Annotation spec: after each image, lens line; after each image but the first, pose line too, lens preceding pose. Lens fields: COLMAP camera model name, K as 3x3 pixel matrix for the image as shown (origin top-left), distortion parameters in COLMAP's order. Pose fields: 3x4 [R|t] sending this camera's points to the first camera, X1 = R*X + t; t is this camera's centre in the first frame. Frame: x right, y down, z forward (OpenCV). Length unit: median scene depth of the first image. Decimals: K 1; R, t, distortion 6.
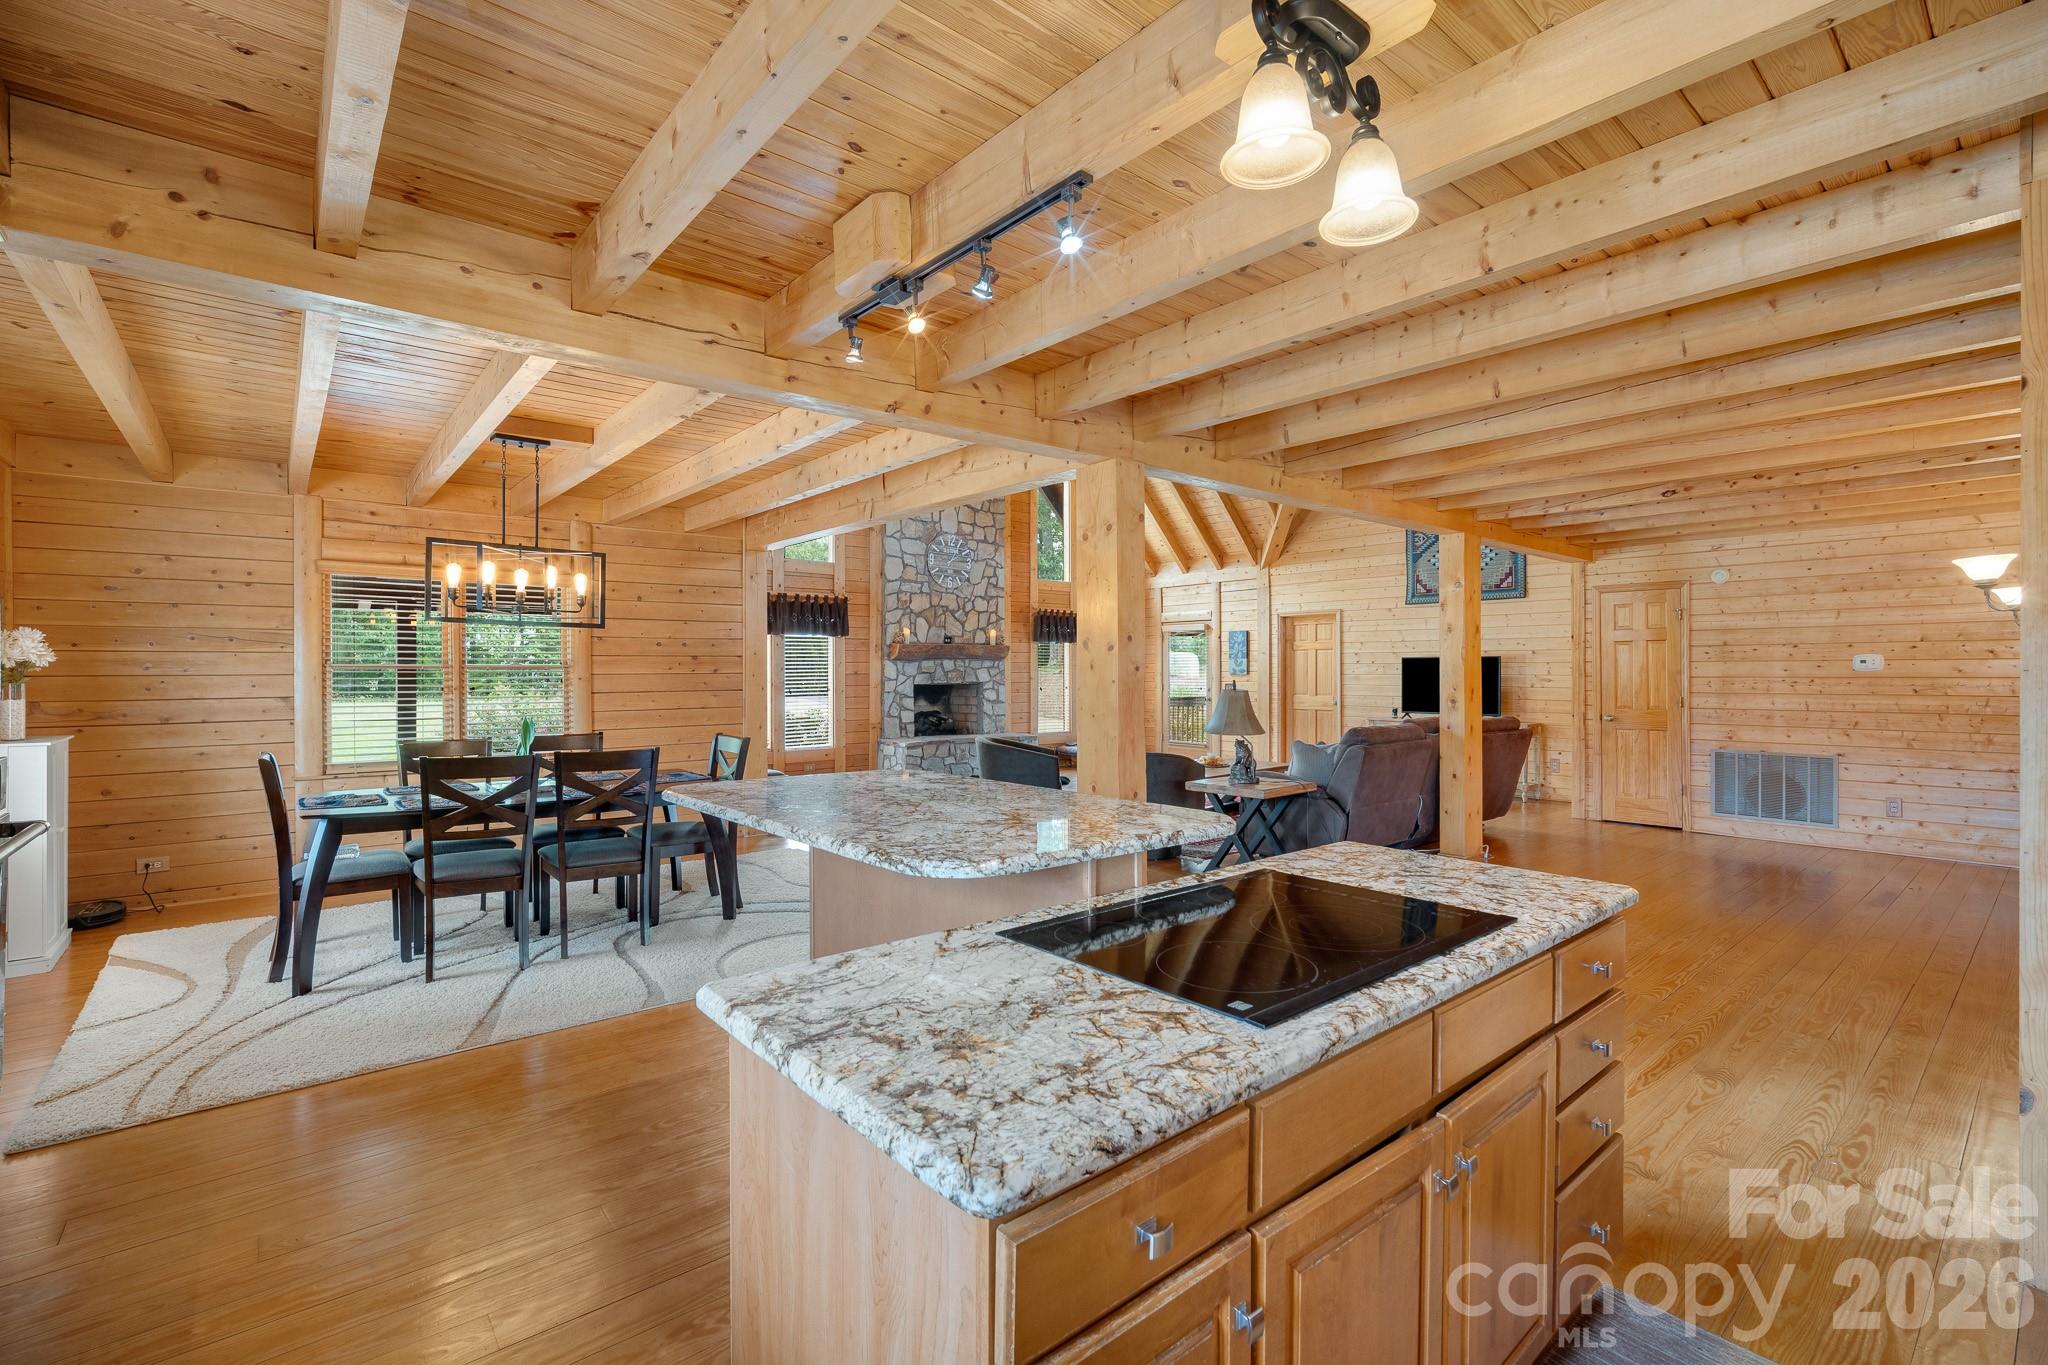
lens RADIAL K [[901.0, 0, 1022.7], [0, 901.0, 671.9], [0, 0, 1]] dist [-0.006073, 0.000664]
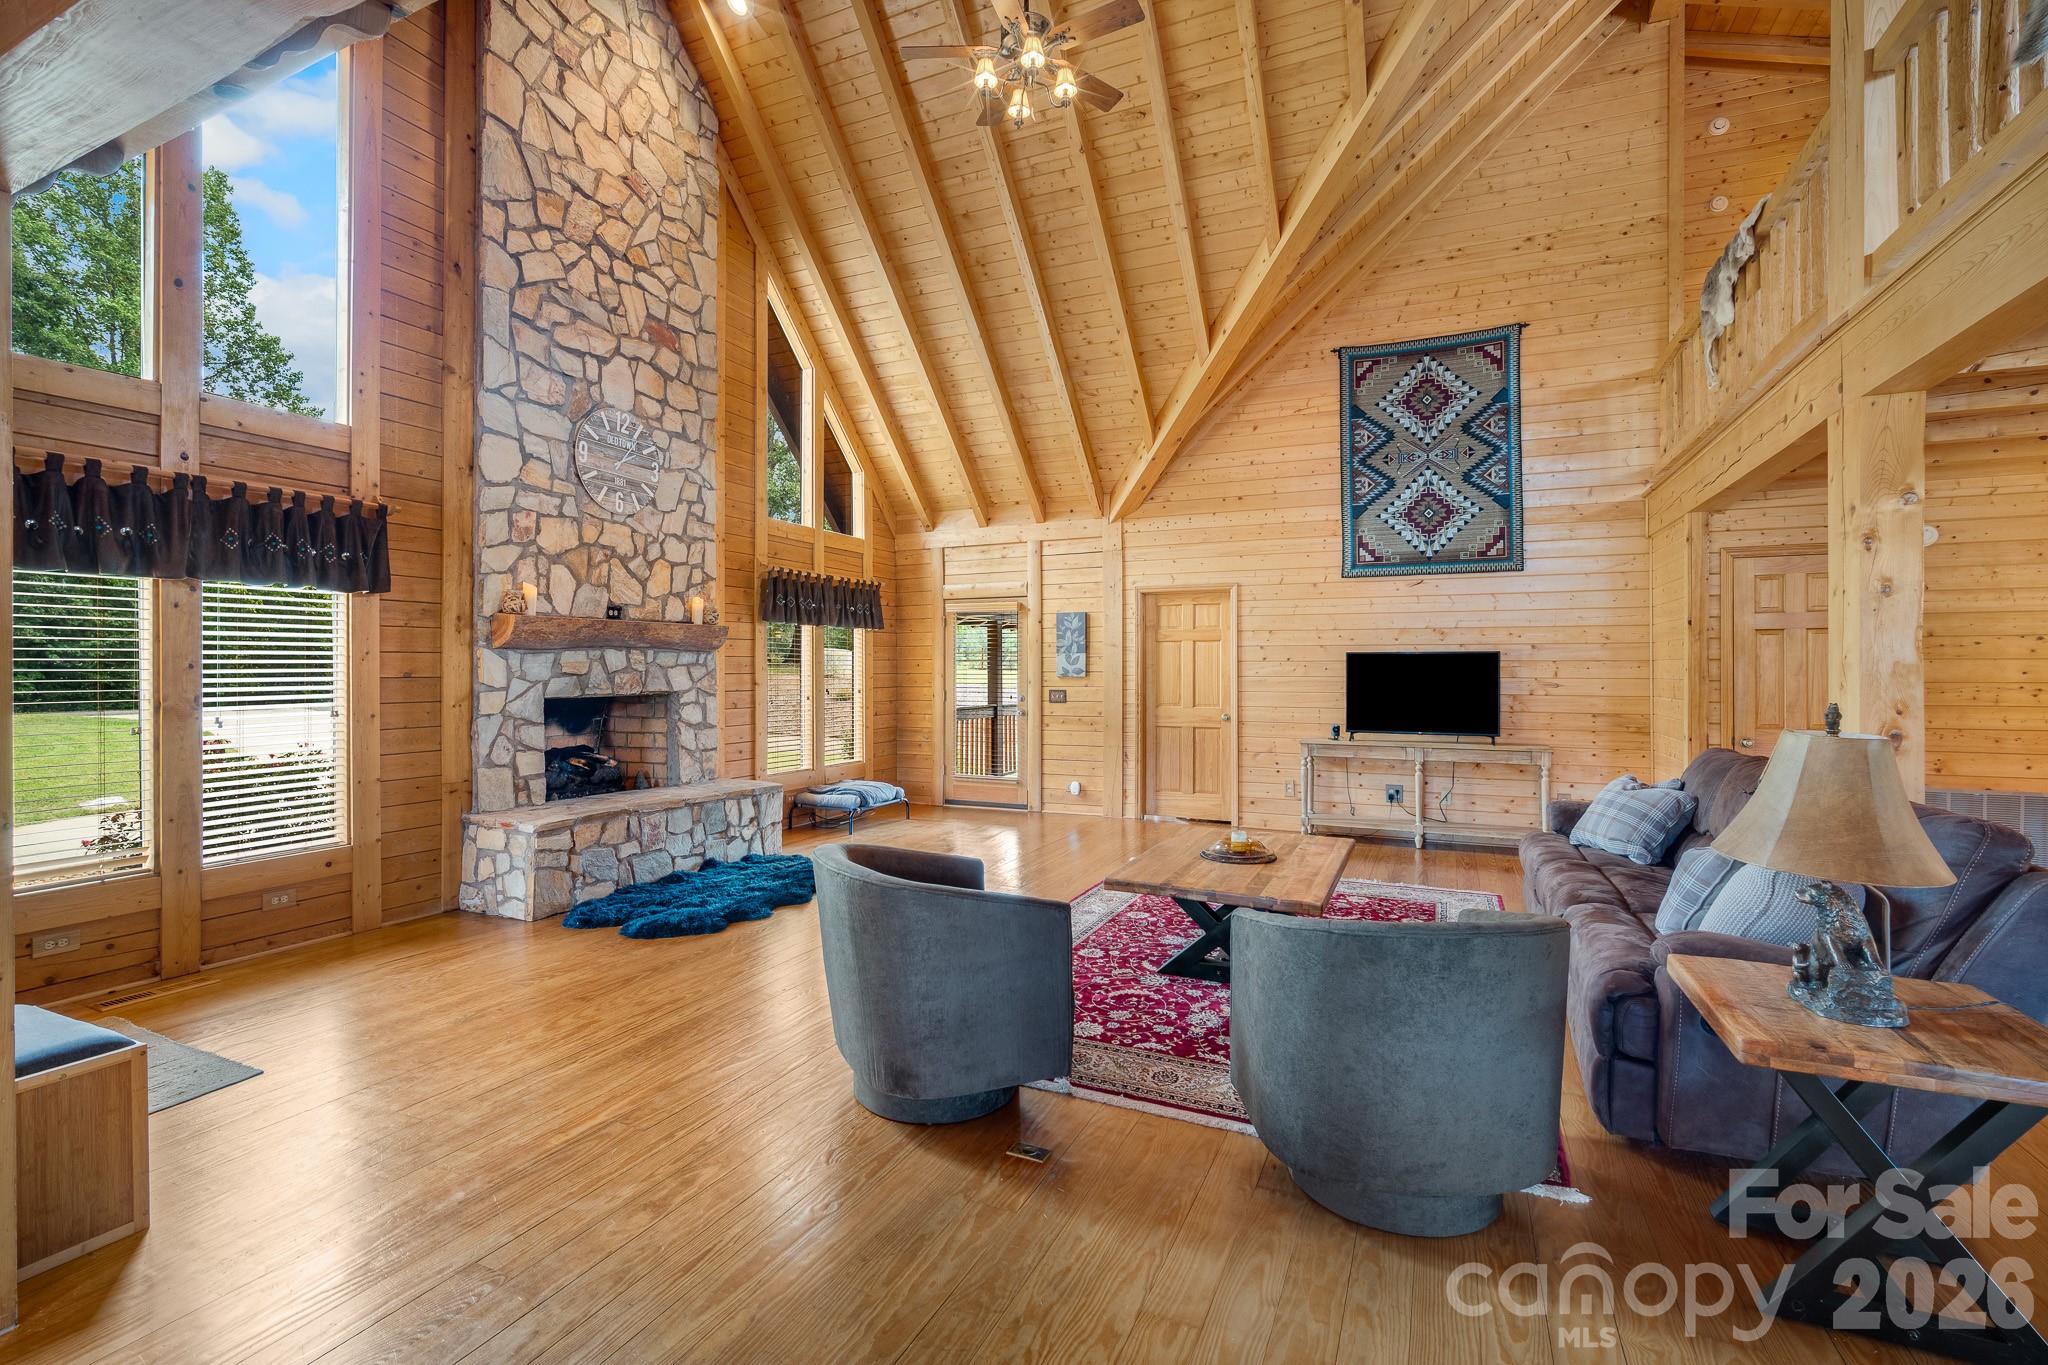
lens RADIAL K [[901.0, 0, 1022.7], [0, 901.0, 671.9], [0, 0, 1]] dist [-0.006073, 0.000664]
pose [[0.907357, 0.000804, 0.420360, -0.087512], [-0.001304, 0.999999, 0.000901, -0.001340], [-0.420359, -0.001366, 0.907357, 0.424680]]
